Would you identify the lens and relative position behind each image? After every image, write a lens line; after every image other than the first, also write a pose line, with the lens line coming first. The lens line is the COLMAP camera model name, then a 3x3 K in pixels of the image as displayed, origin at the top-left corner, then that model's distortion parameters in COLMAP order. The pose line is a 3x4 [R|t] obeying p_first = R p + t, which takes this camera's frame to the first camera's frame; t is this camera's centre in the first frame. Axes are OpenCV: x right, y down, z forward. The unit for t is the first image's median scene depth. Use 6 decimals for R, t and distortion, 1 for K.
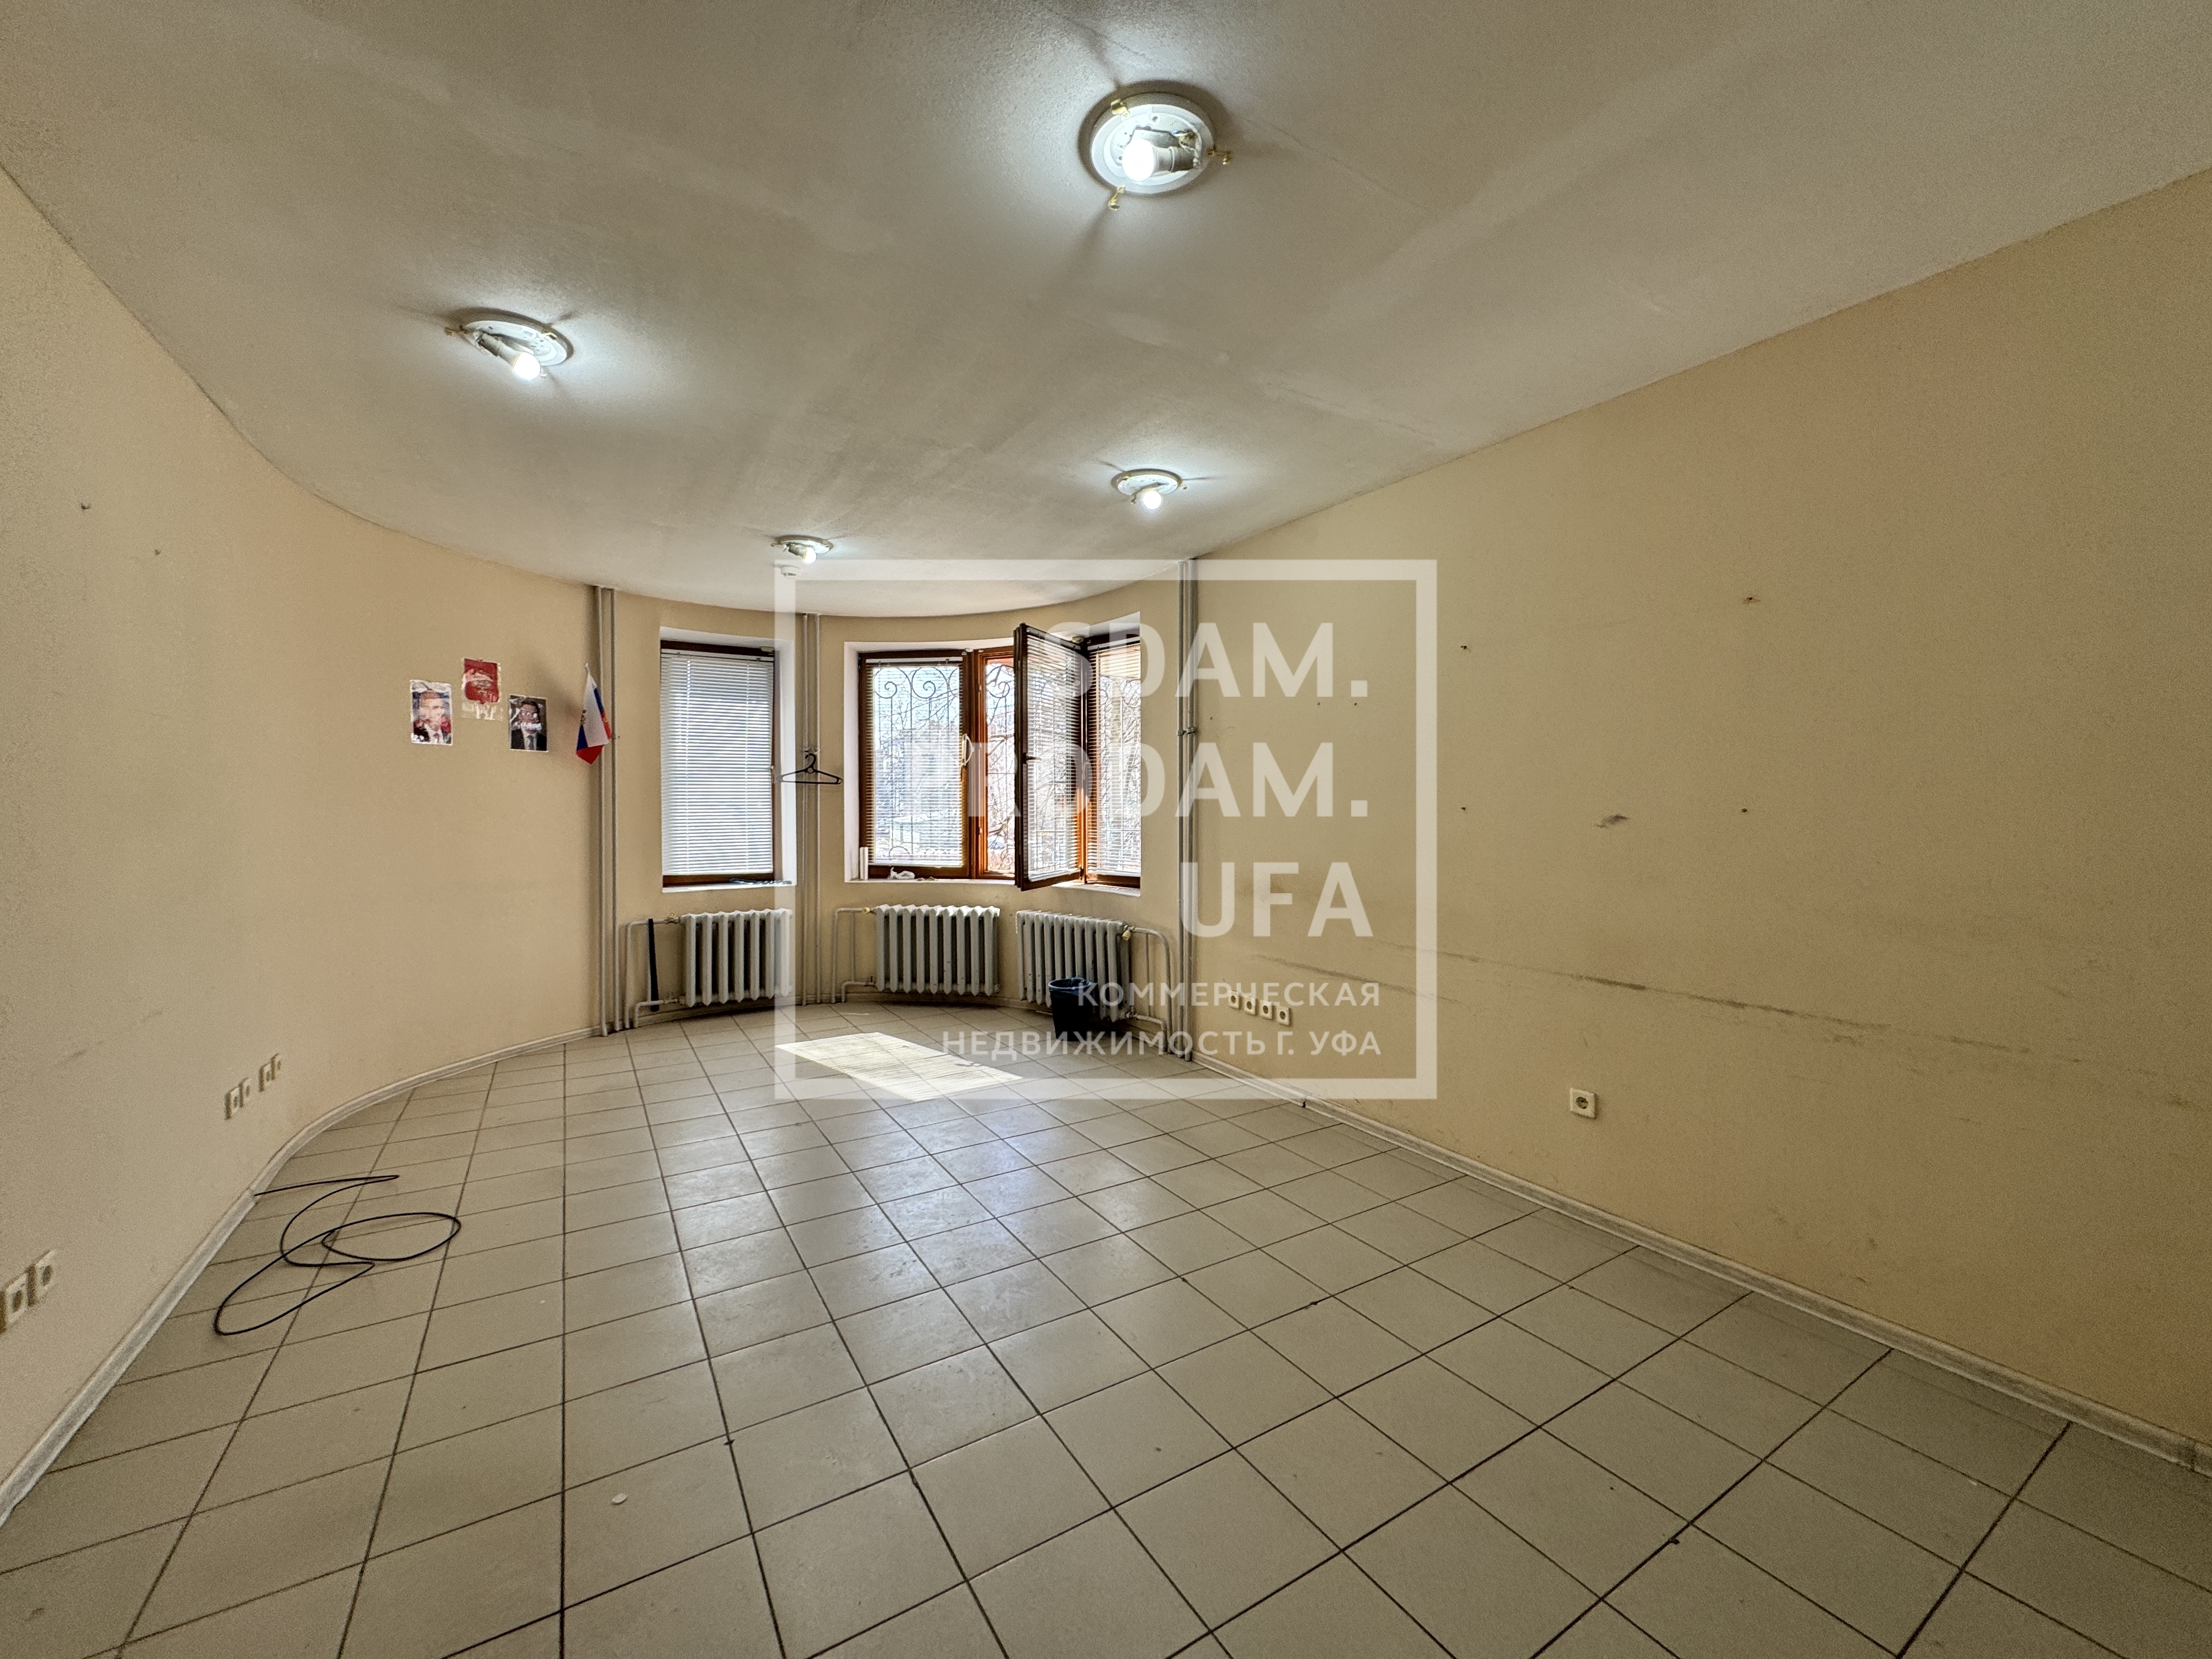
lens RADIAL K [[881.9, 0, 1108.8], [0, 881.9, 818.9], [0, 0, 1]] dist [-0.003646, 0.000779]
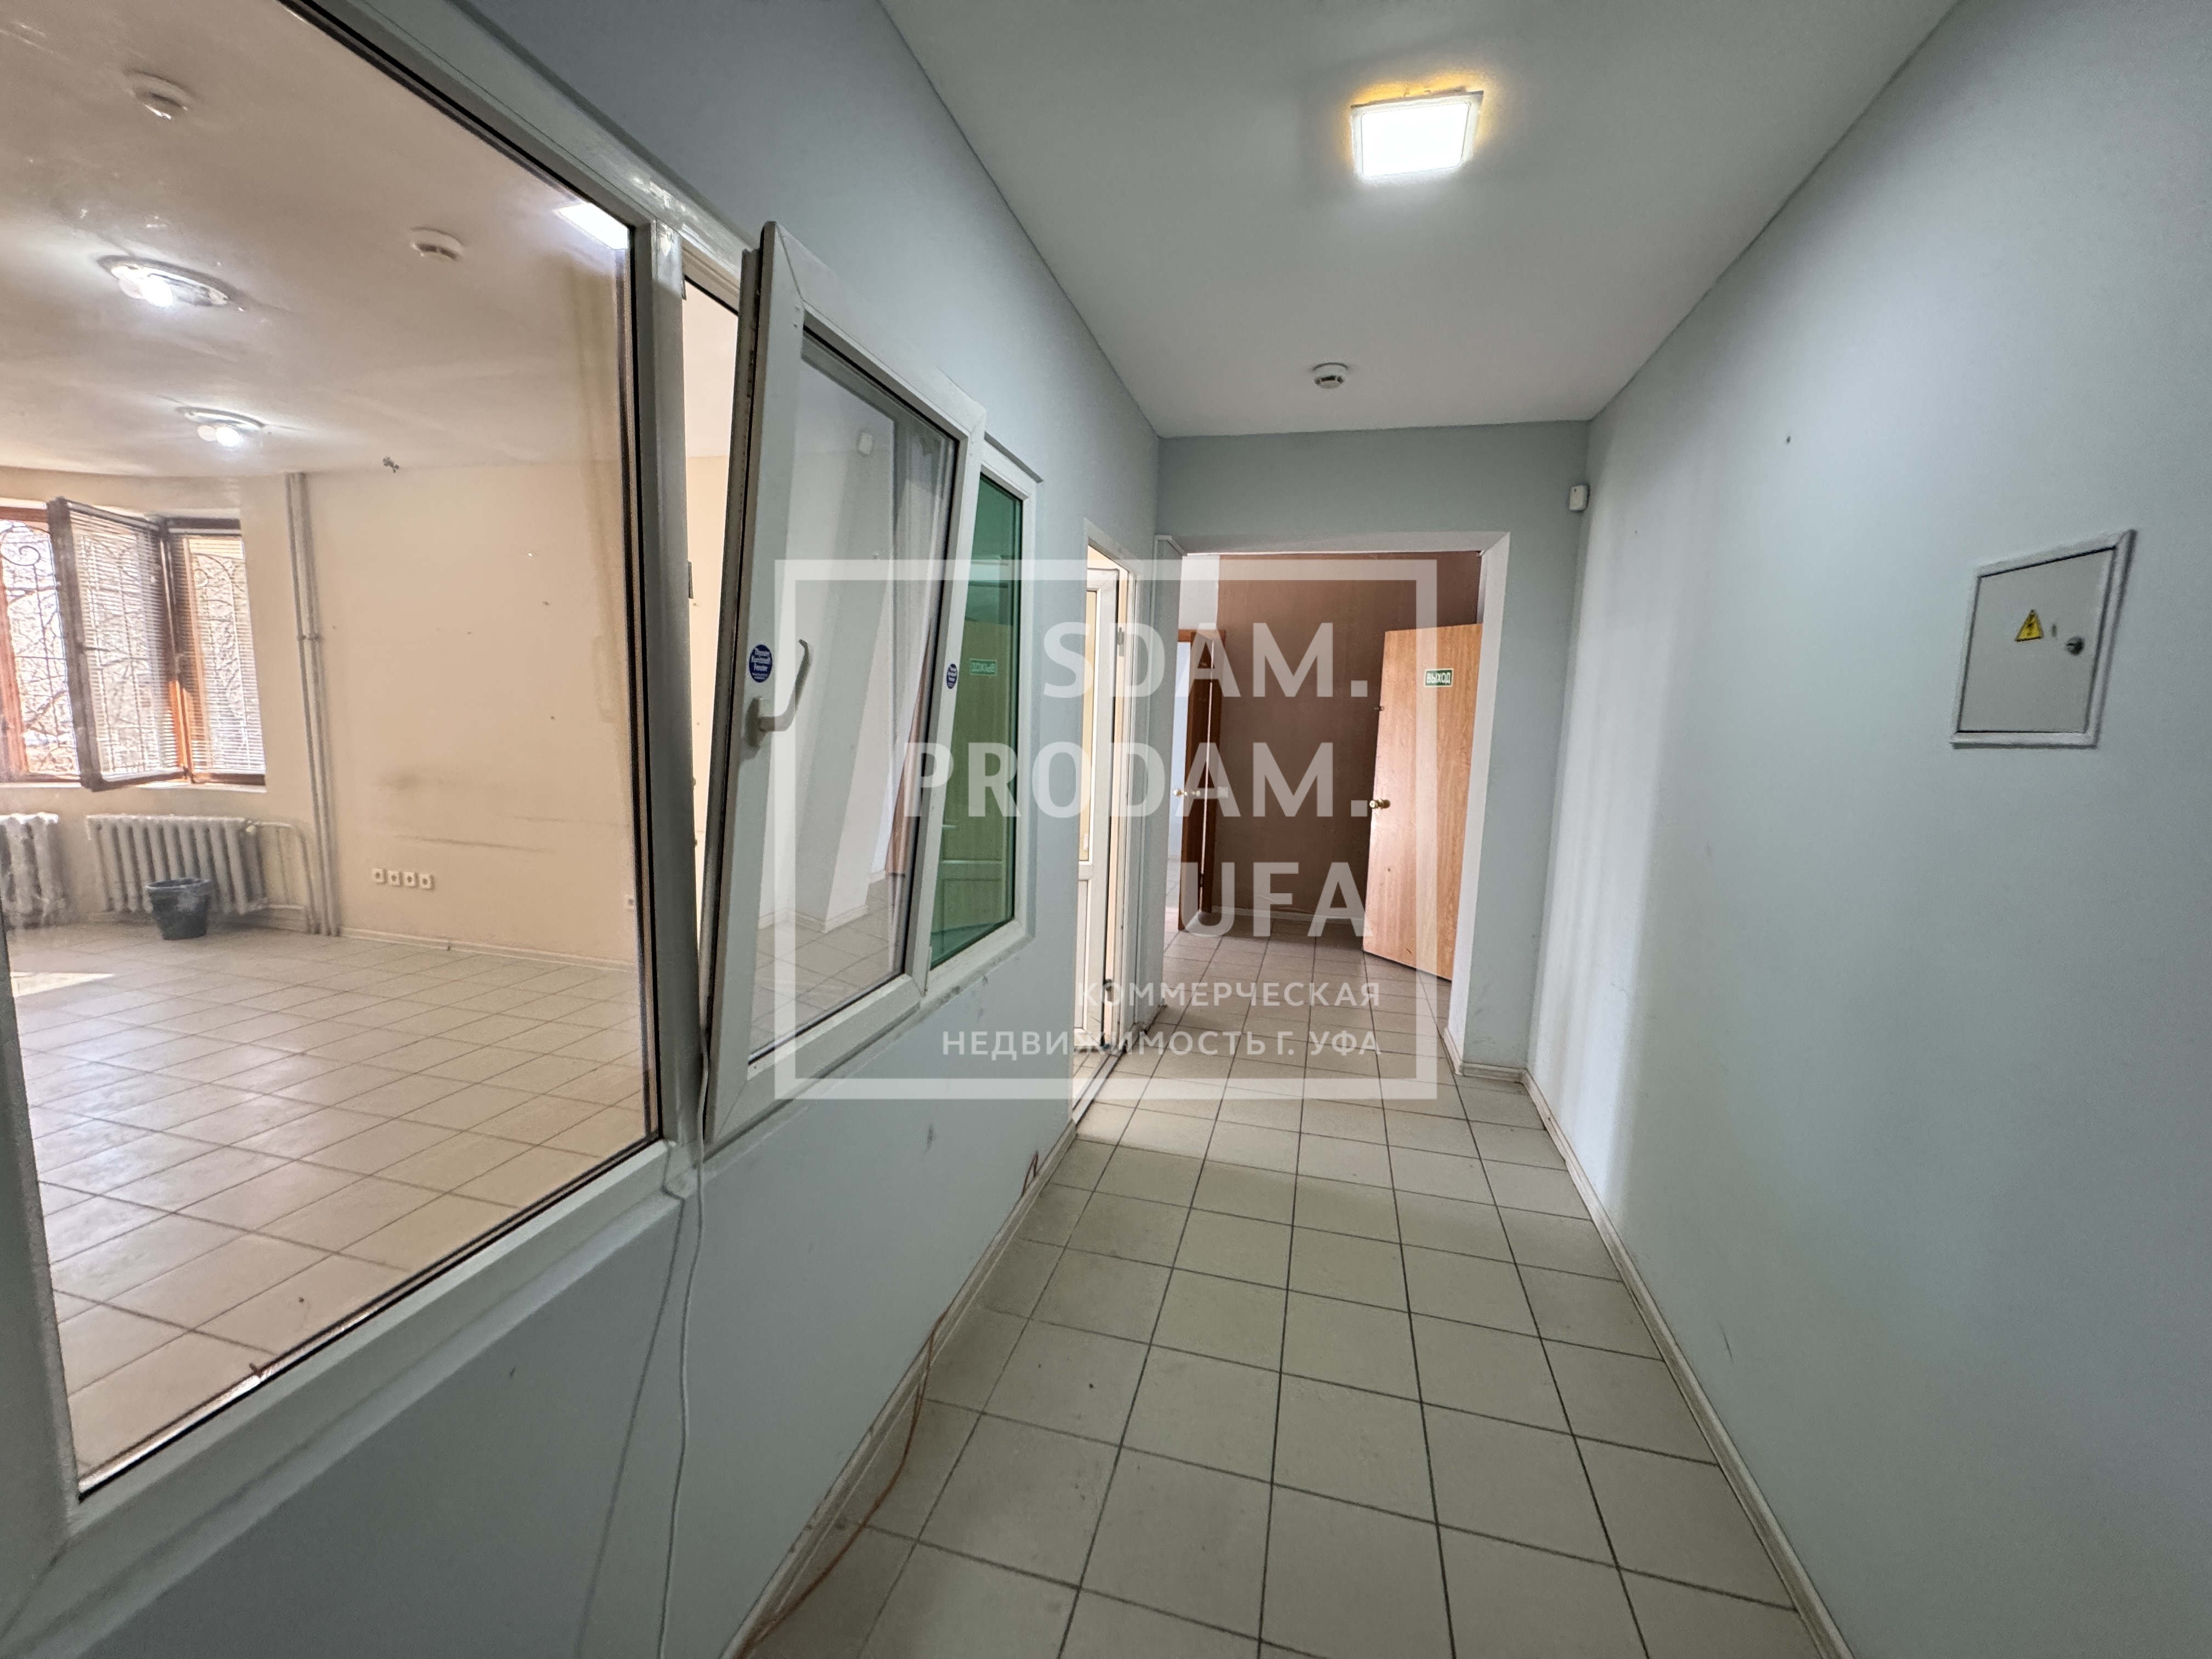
lens RADIAL K [[881.9, 0, 1100.6], [0, 881.9, 830.6], [0, 0, 1]] dist [-0.003646, 0.000779]
pose [[0.724065, -0.069836, 0.686187, 0.051842], [-0.020306, 0.992271, 0.122415, -0.021825], [-0.689433, -0.102570, 0.717050, -0.649334]]
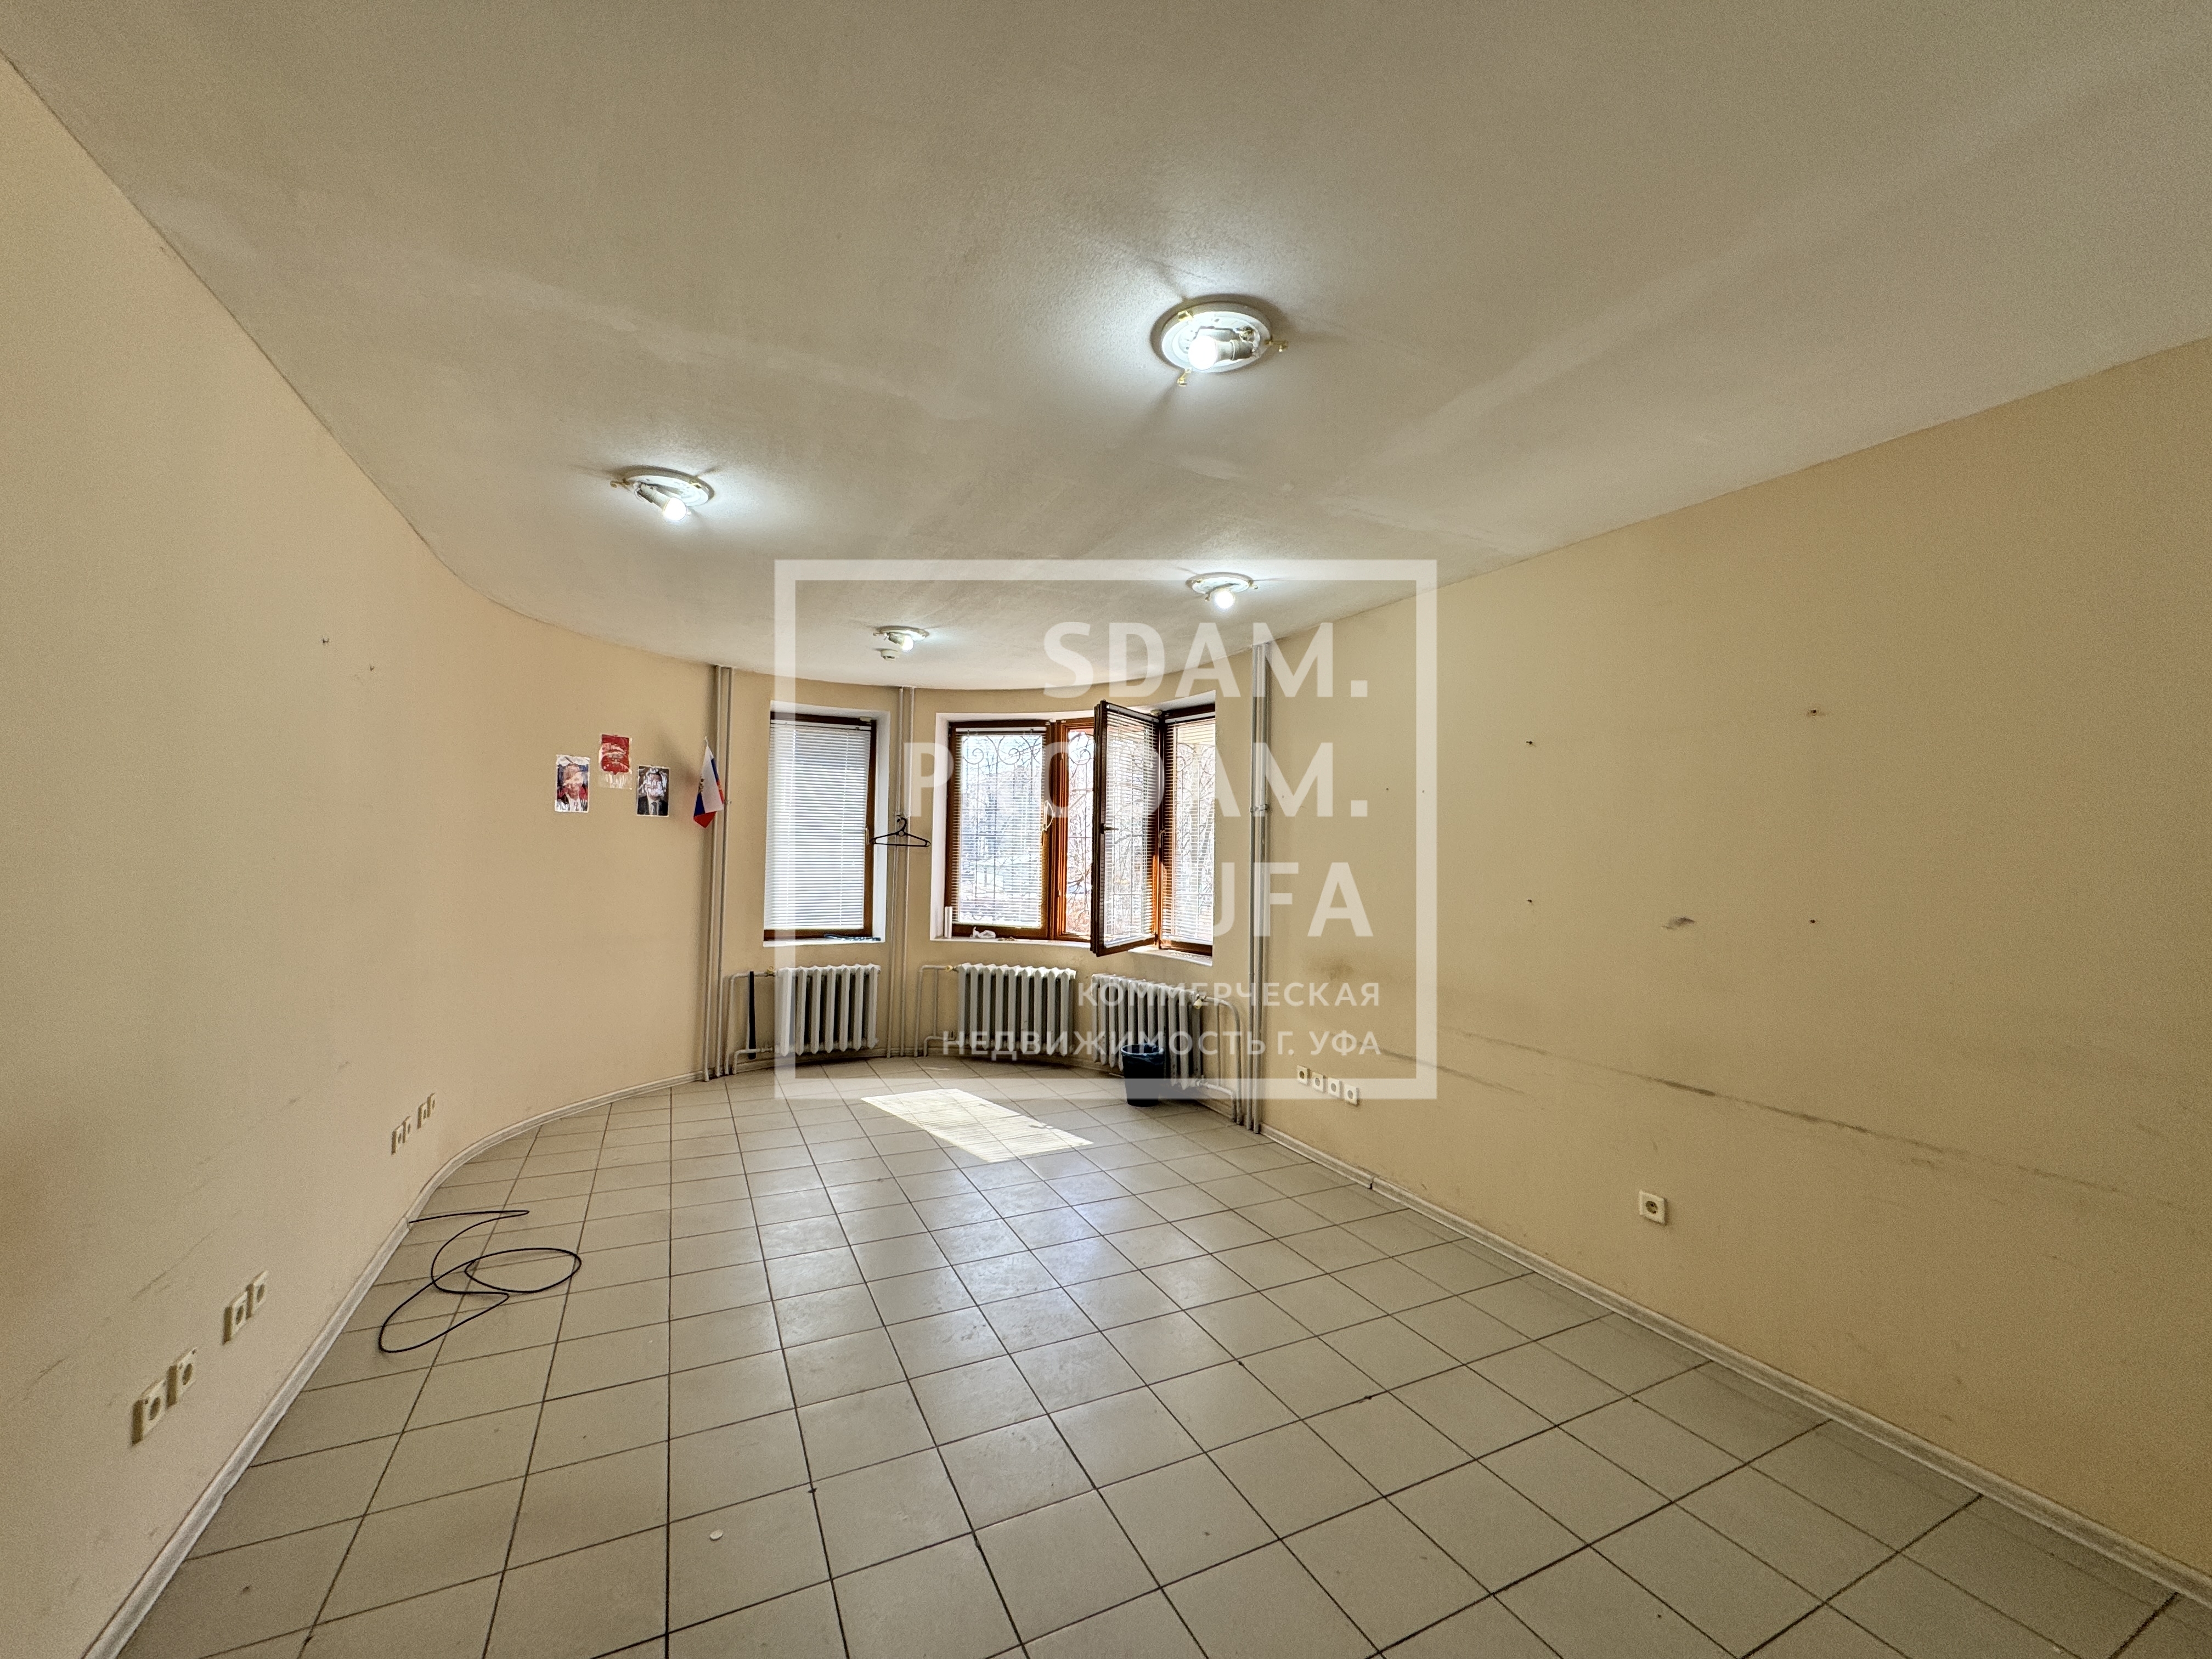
lens RADIAL K [[881.9, 0, 1106.2], [0, 881.9, 818.6], [0, 0, 1]] dist [-0.003646, 0.000779]
pose [[0.995269, 0.015109, -0.095973, 0.013890], [-0.020026, 0.998525, -0.050472, -0.044104], [0.095069, 0.052156, 0.994103, -0.054701]]
